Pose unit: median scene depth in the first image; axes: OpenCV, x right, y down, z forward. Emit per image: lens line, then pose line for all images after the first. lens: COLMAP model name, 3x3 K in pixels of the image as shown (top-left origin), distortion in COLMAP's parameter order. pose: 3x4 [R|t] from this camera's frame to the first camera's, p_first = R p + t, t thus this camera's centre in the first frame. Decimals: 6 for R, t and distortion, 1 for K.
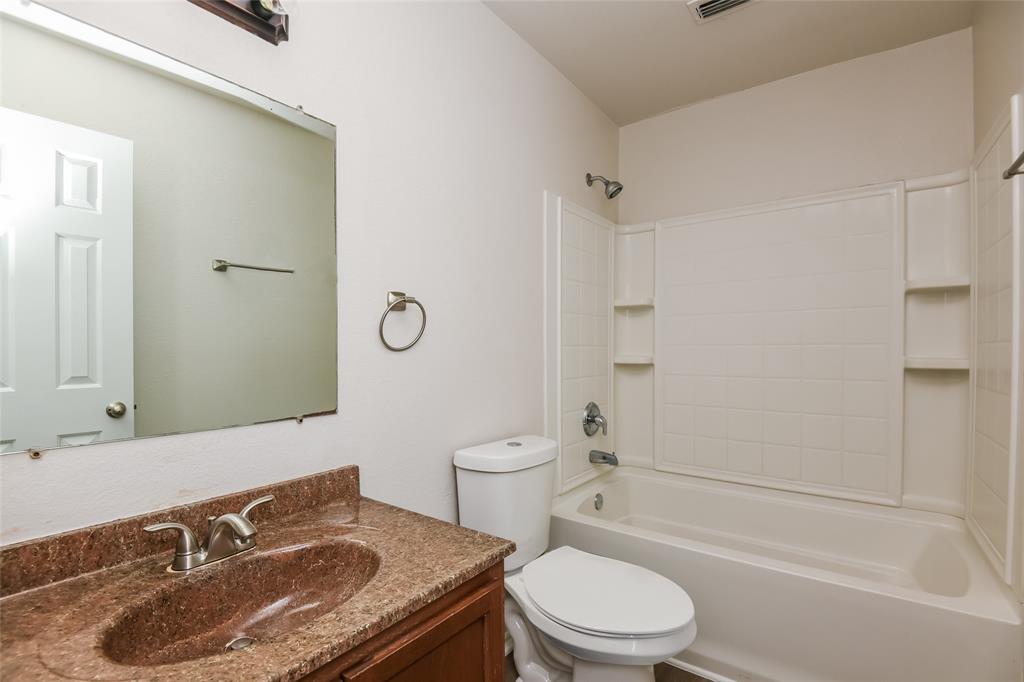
lens RADIAL K [[473.3, 0, 511.6], [0, 473.3, 351.0], [0, 0, 1]] dist [-0.039804, -0.001314]
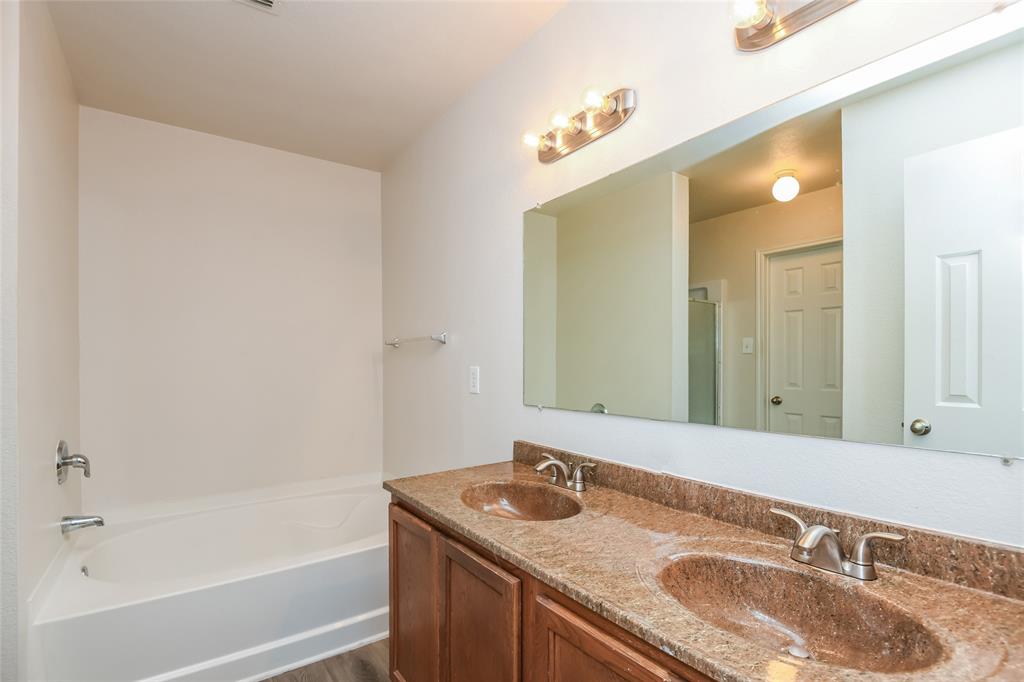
lens RADIAL K [[473.3, 0, 511.6], [0, 473.3, 351.0], [0, 0, 1]] dist [-0.039804, -0.001314]
pose [[-0.299396, -0.011554, -0.954059, 0.526154], [0.006795, 0.999875, -0.014242, -0.009361], [0.954105, -0.010747, -0.299280, 0.696943]]
